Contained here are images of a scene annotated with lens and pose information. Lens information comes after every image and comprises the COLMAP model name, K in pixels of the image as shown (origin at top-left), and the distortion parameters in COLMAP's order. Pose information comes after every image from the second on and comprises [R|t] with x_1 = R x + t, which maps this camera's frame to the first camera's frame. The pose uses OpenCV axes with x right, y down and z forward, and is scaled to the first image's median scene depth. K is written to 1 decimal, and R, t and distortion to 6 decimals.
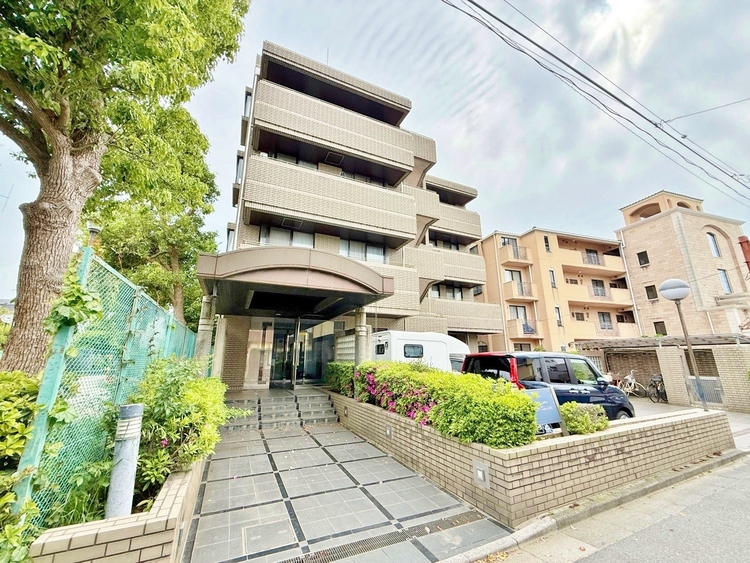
lens RADIAL K [[298.9, 0, 373.1], [0, 298.9, 280.6], [0, 0, 1]] dist [-0.001454, 0.000570]
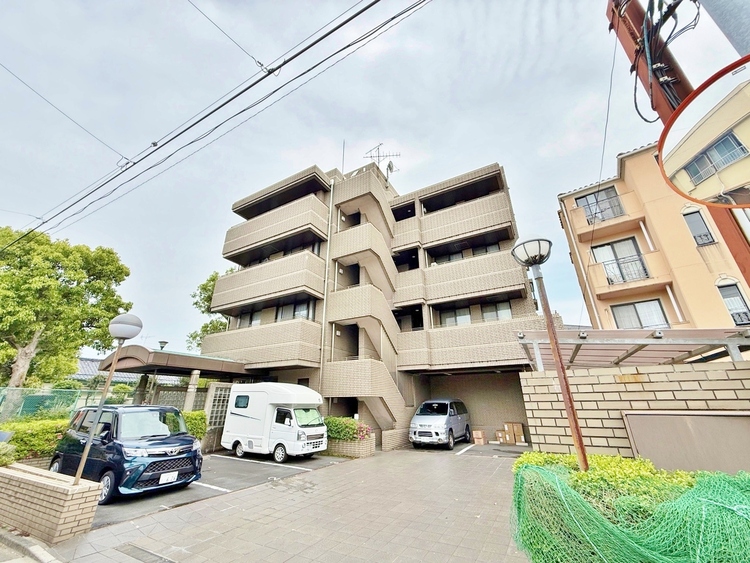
lens RADIAL K [[298.9, 0, 373.1], [0, 298.9, 280.6], [0, 0, 1]] dist [-0.001454, 0.000570]
pose [[0.587509, -0.314079, -0.745780, 1.792473], [0.209810, 0.949212, -0.234469, 0.214733], [0.781545, -0.018719, 0.623568, 0.875451]]
